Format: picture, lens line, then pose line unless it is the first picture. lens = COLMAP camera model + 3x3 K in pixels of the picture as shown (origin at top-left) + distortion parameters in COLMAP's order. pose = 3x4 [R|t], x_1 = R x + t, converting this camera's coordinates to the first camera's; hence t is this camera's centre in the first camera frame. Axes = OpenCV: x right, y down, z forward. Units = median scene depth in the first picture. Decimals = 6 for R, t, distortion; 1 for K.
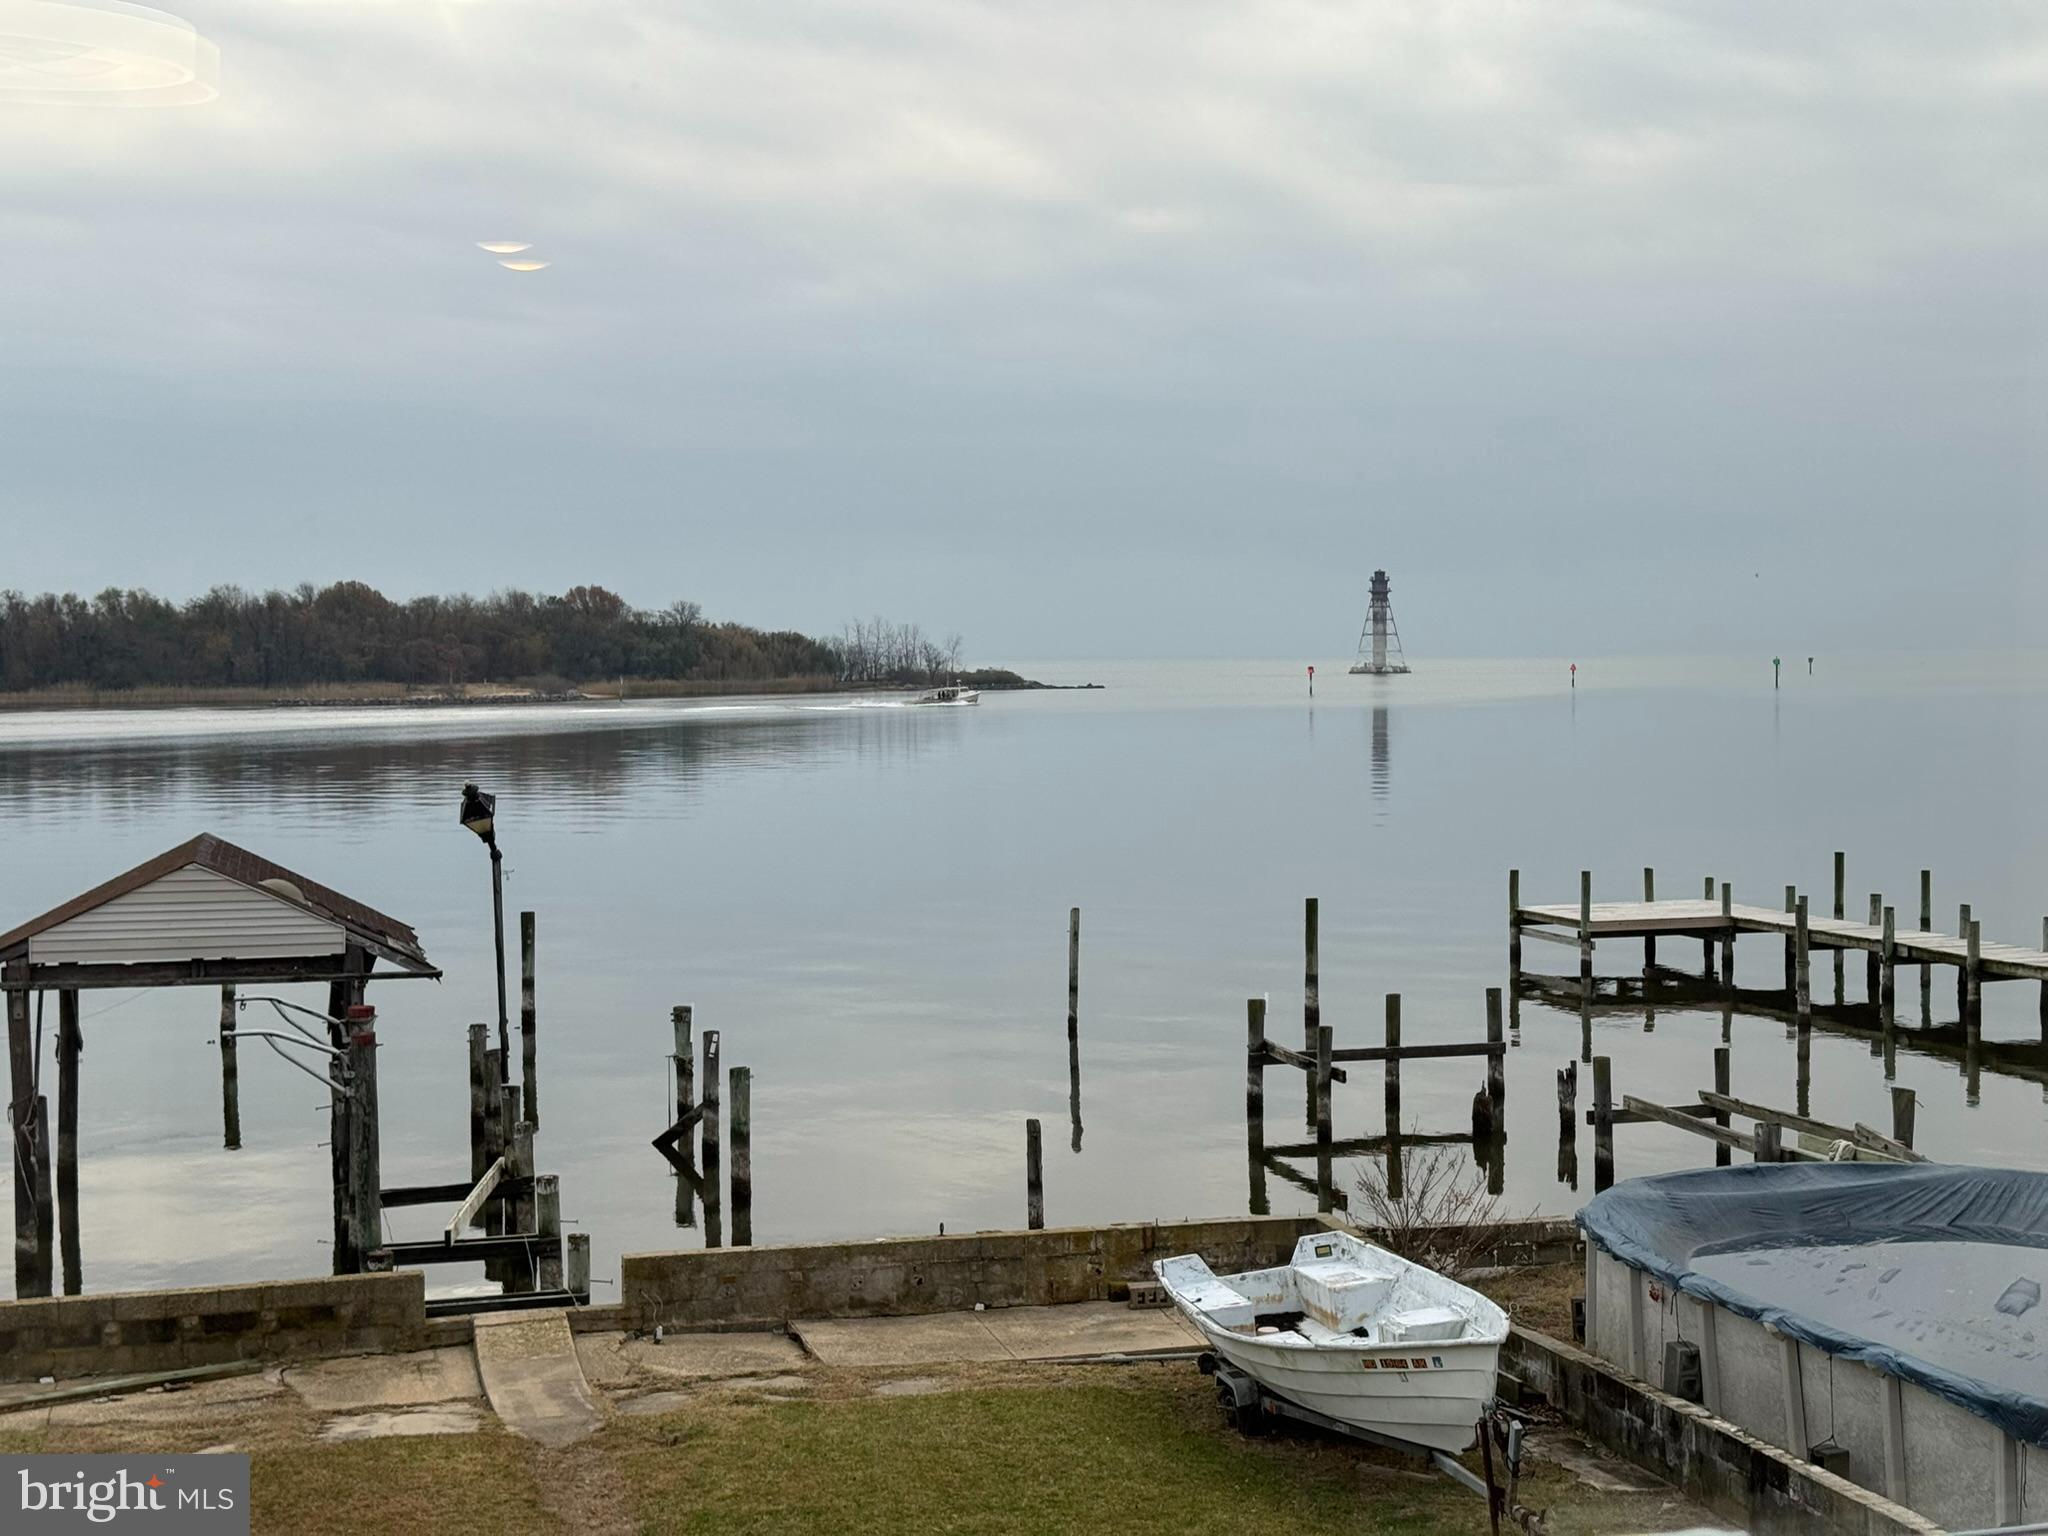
lens RADIAL K [[2916.4, 0, 1024.0], [0, 2916.4, 768.0], [0, 0, 1]] dist [0.150618, -0.160123]
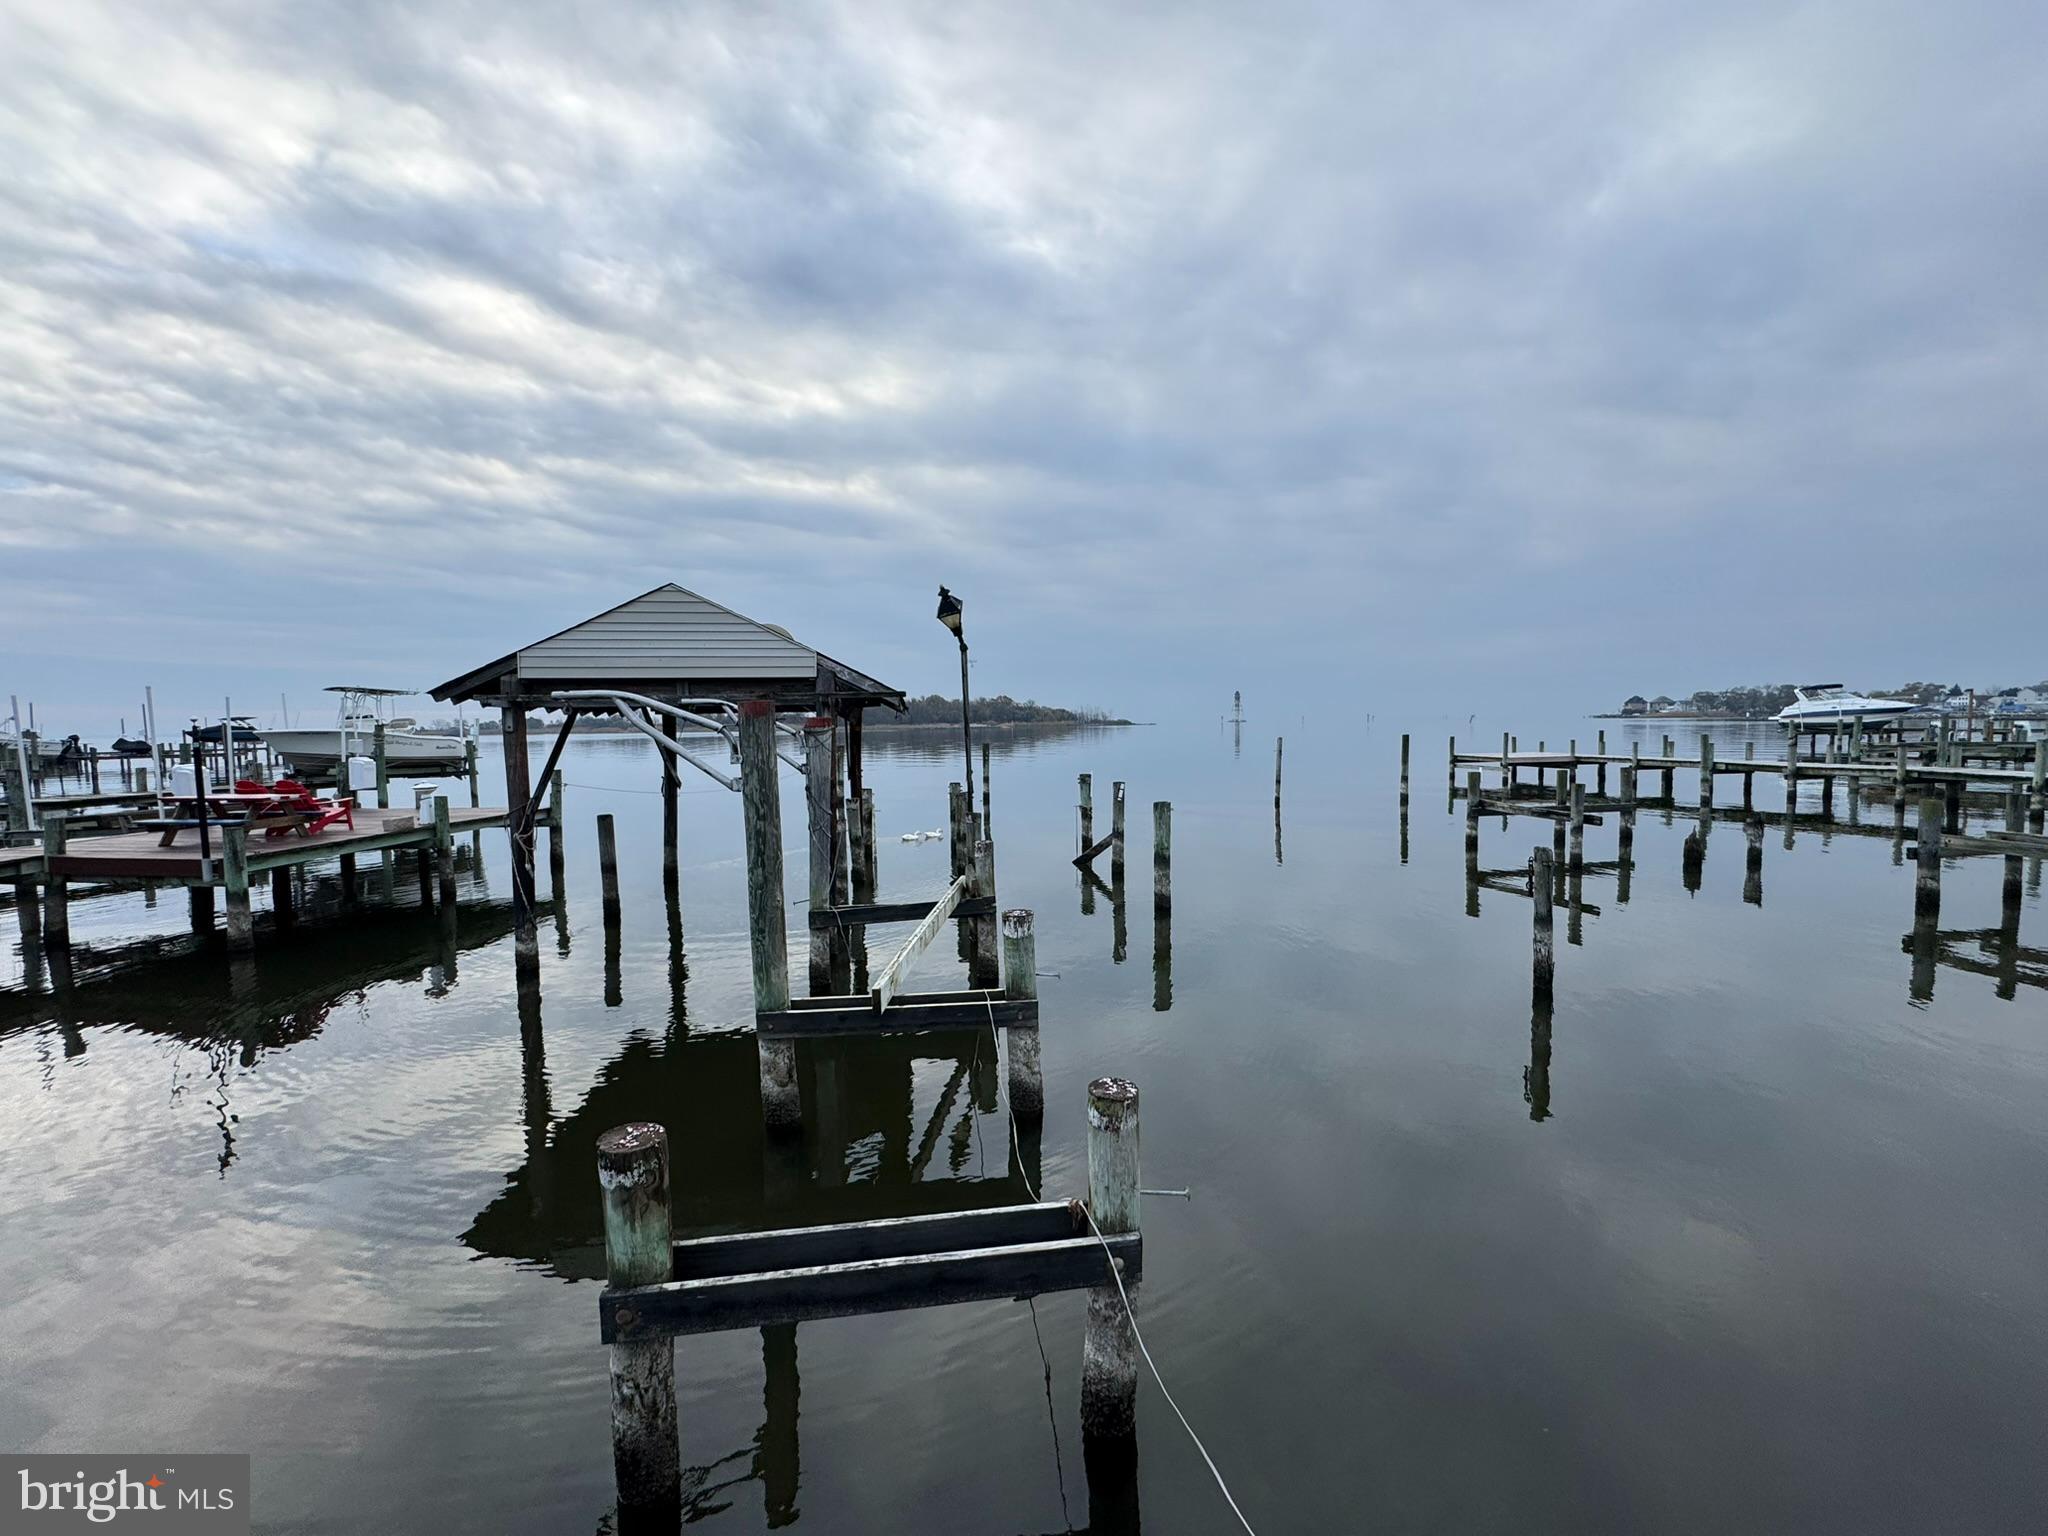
lens RADIAL K [[832.8, 0, 1022.3], [0, 832.8, 758.3], [0, 0, 1]] dist [0.020318, 0.000148]
pose [[0.992380, 0.000758, -0.123214, -0.123699], [0.000064, 0.999978, 0.006671, 0.091127], [0.123216, -0.006628, 0.992358, 0.724981]]
